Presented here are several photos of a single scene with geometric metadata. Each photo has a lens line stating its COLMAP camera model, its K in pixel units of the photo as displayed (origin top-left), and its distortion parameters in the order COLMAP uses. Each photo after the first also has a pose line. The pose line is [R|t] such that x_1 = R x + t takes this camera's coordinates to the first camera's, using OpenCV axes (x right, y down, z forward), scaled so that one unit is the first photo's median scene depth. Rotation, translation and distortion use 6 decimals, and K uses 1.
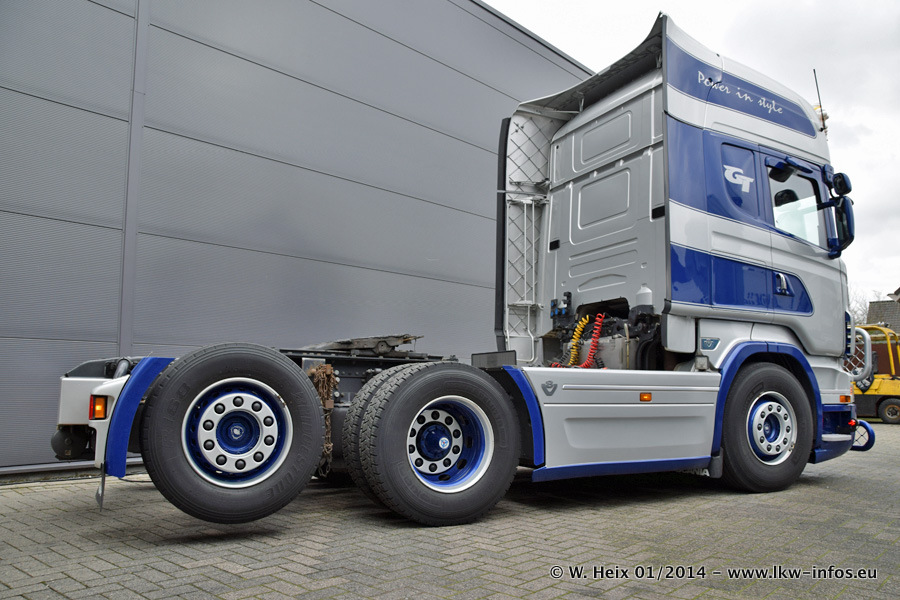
lens RADIAL K [[703.7, 0, 451.6], [0, 703.7, 304.9], [0, 0, 1]] dist [-0.140710, 0.131052]
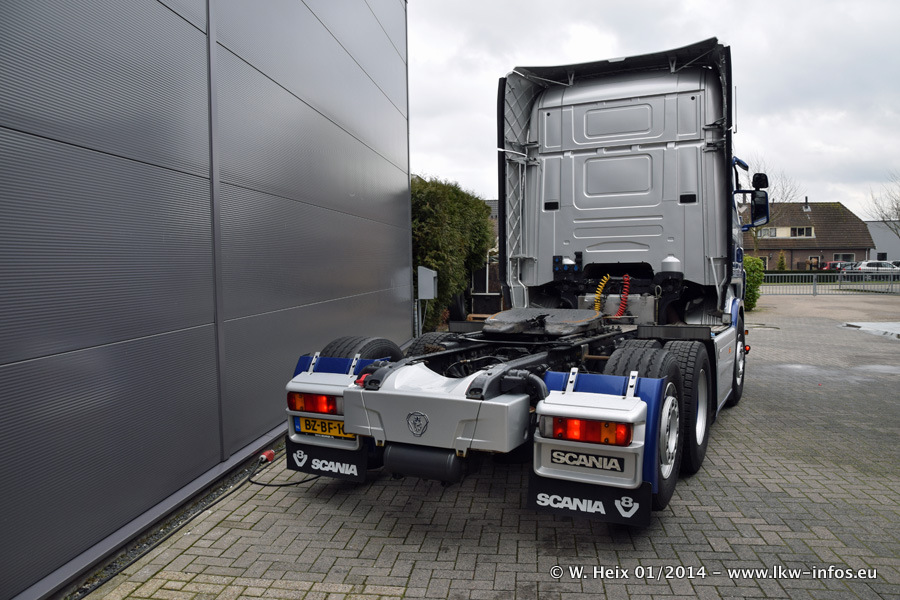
lens RADIAL K [[703.7, 0, 451.6], [0, 703.7, 304.9], [0, 0, 1]] dist [-0.140710, 0.131052]
pose [[0.825313, -0.043640, 0.562986, -0.660477], [-0.048590, 0.987823, 0.147802, -0.091554], [-0.562580, -0.149338, 0.813143, 0.161724]]
